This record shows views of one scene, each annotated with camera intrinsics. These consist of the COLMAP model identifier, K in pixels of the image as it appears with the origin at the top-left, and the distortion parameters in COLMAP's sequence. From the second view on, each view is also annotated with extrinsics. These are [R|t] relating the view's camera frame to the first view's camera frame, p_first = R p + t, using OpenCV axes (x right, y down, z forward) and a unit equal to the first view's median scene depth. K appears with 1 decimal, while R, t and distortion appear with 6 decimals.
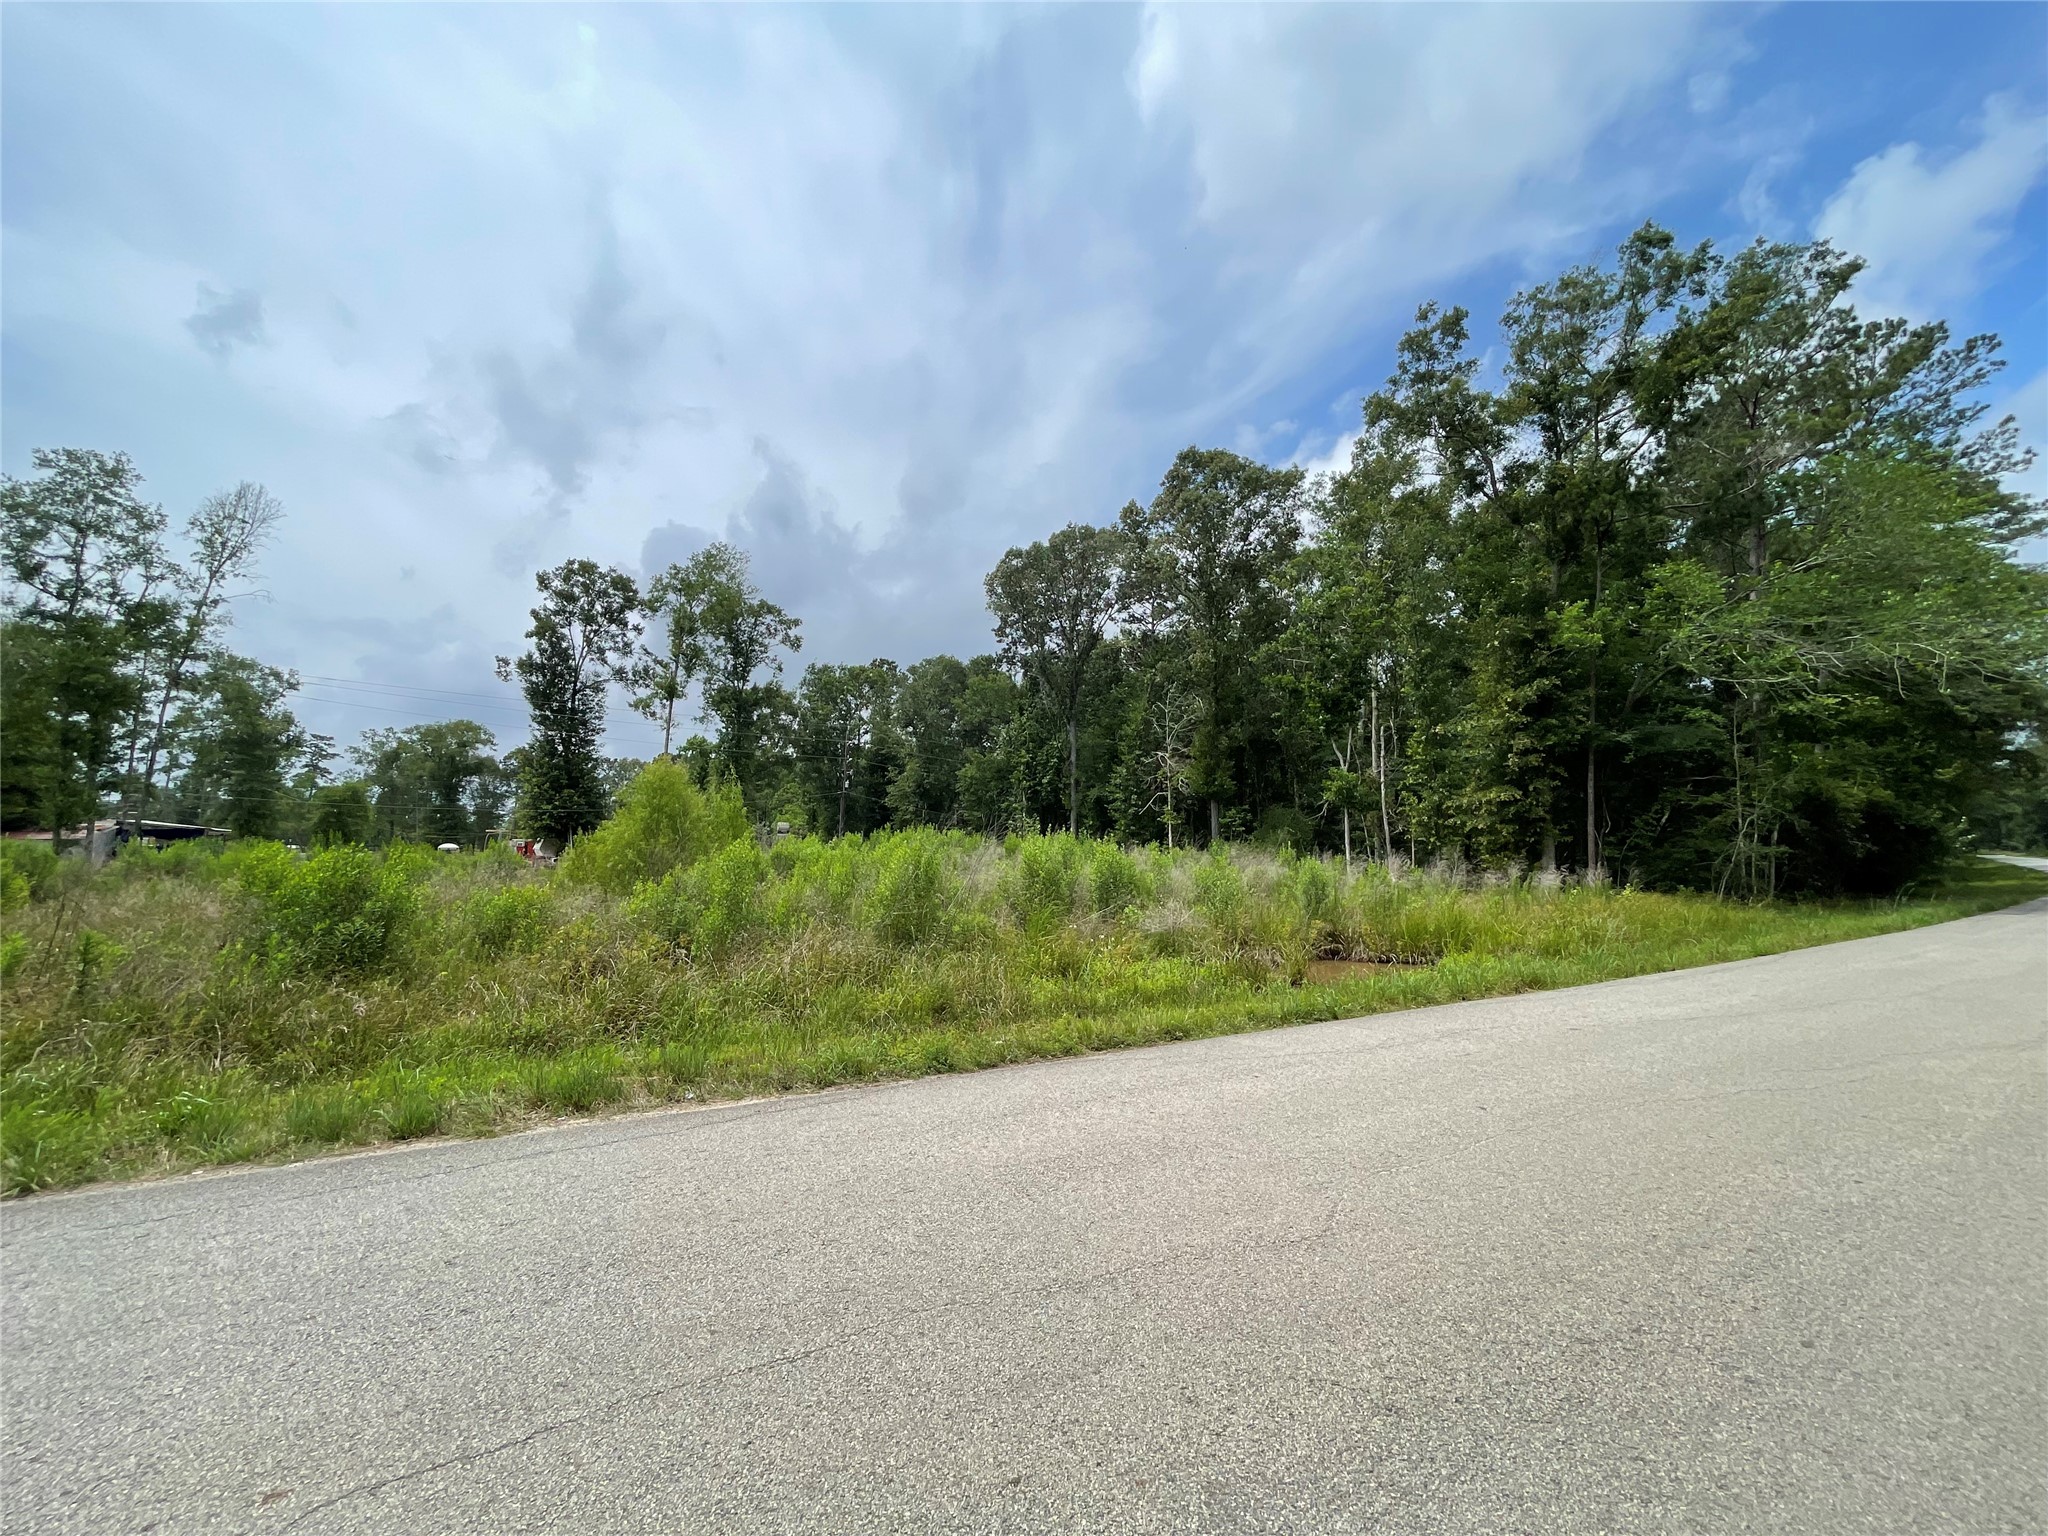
lens RADIAL K [[824.4, 0, 1028.6], [0, 824.4, 771.6], [0, 0, 1]] dist [-0.002791, 0.000136]
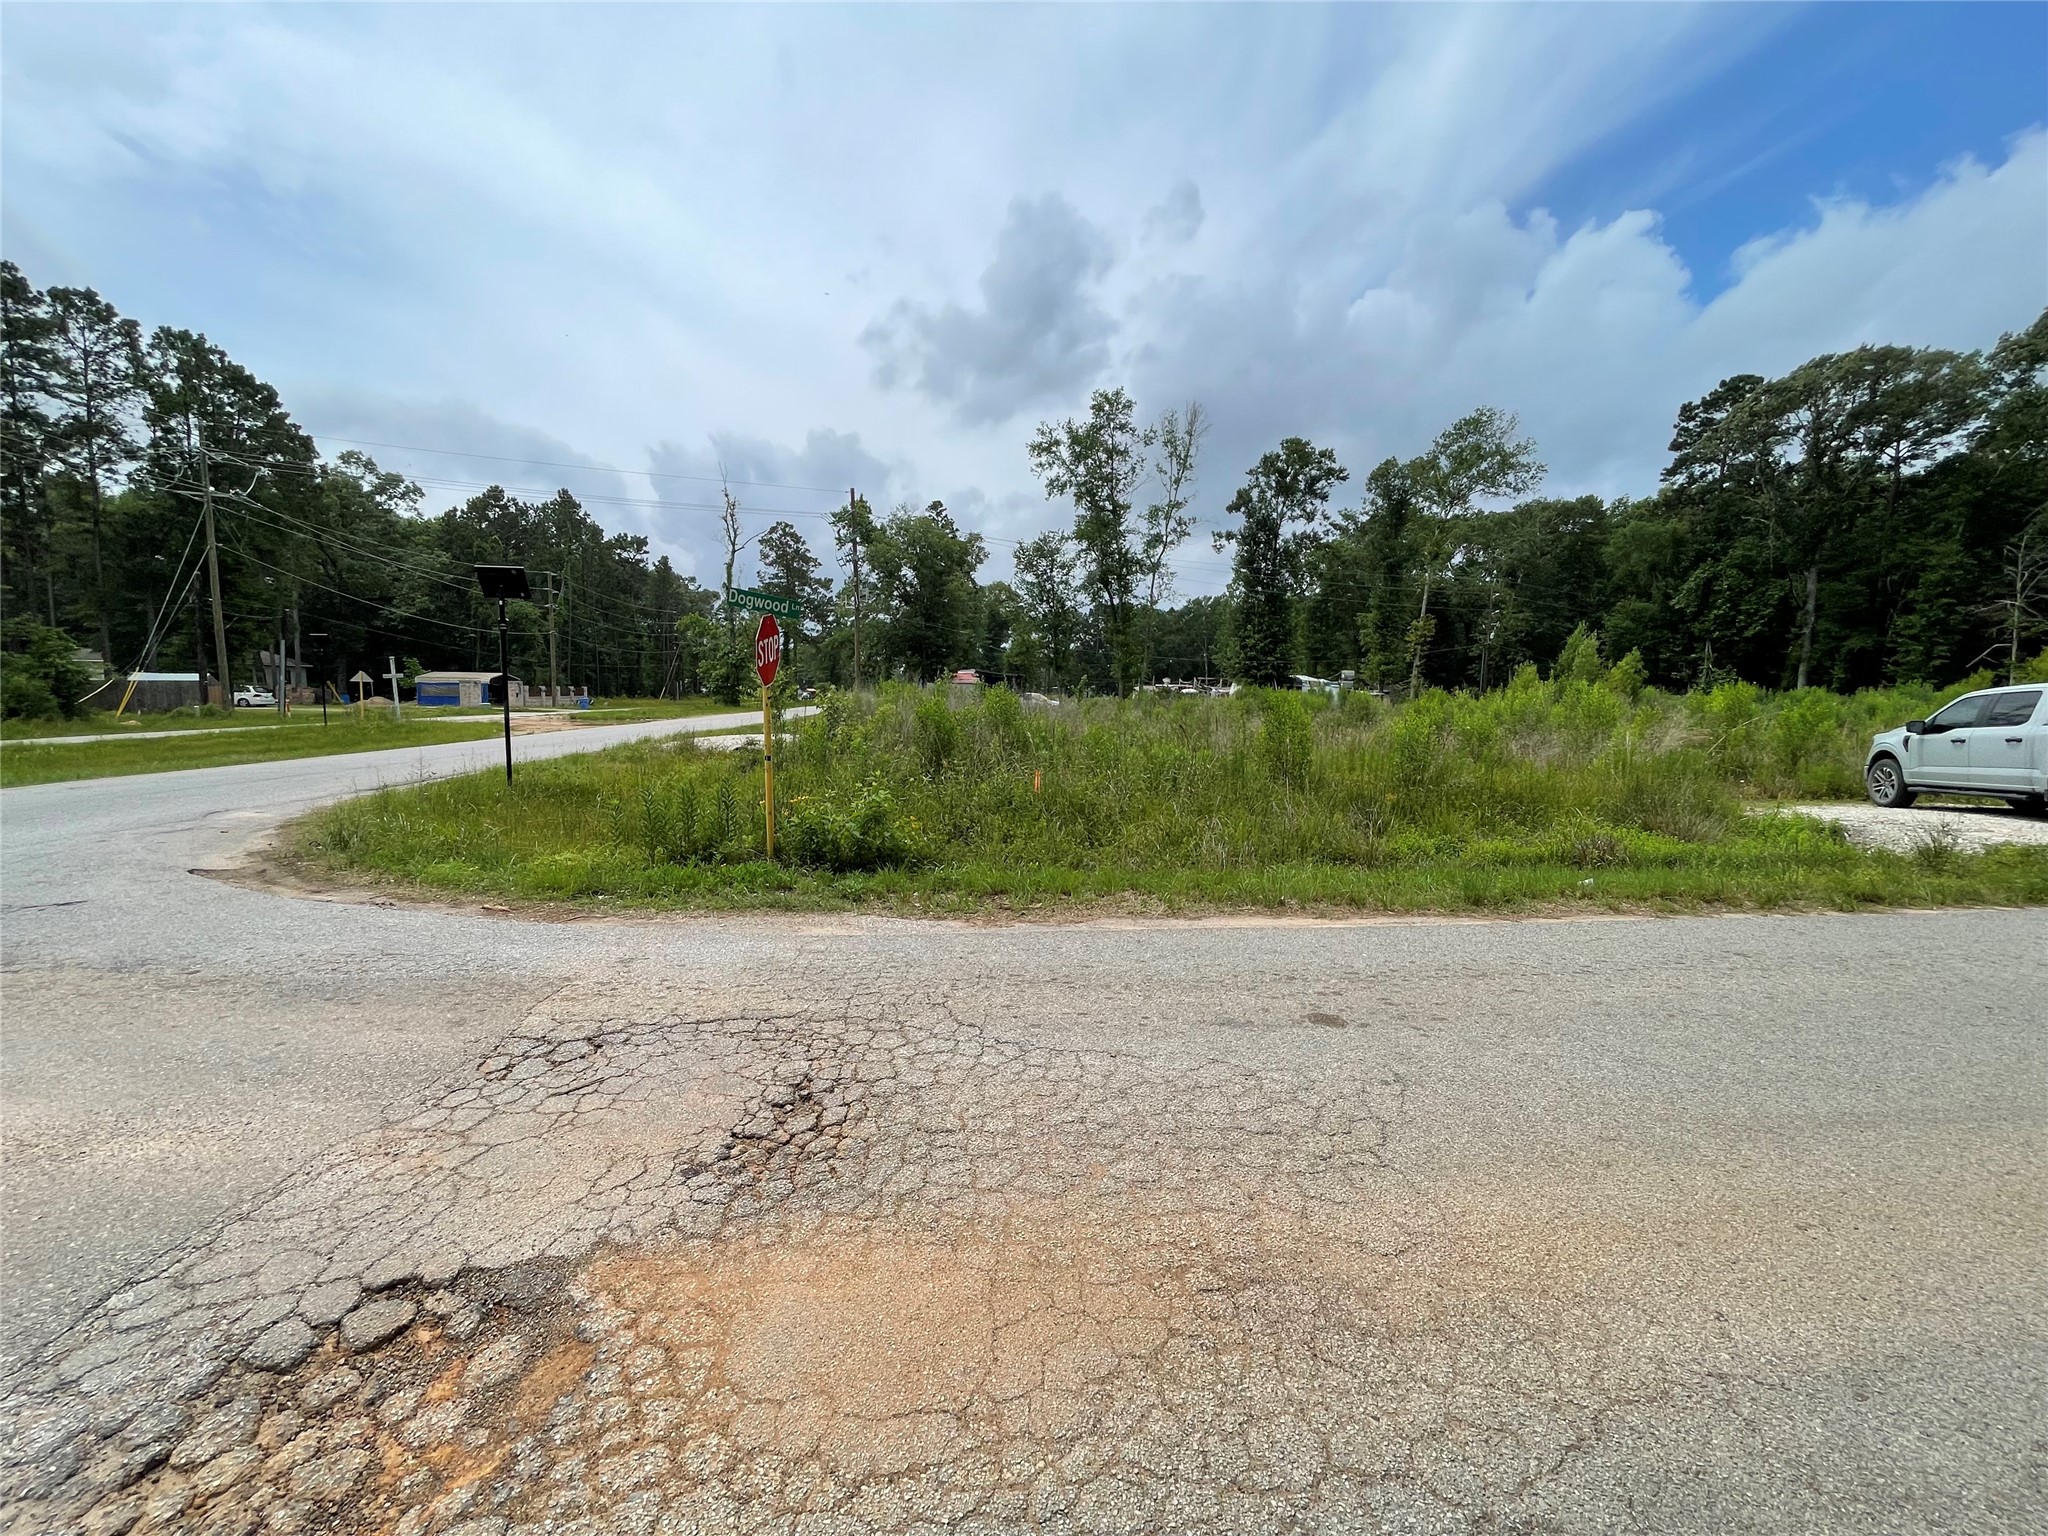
lens RADIAL K [[824.4, 0, 1017.1], [0, 824.4, 776.9], [0, 0, 1]] dist [-0.002791, 0.000136]
pose [[0.942003, 0.046563, -0.332359, -0.610437], [0.017903, 0.981947, 0.188310, -0.023531], [0.335127, -0.183338, 0.924163, -0.305528]]
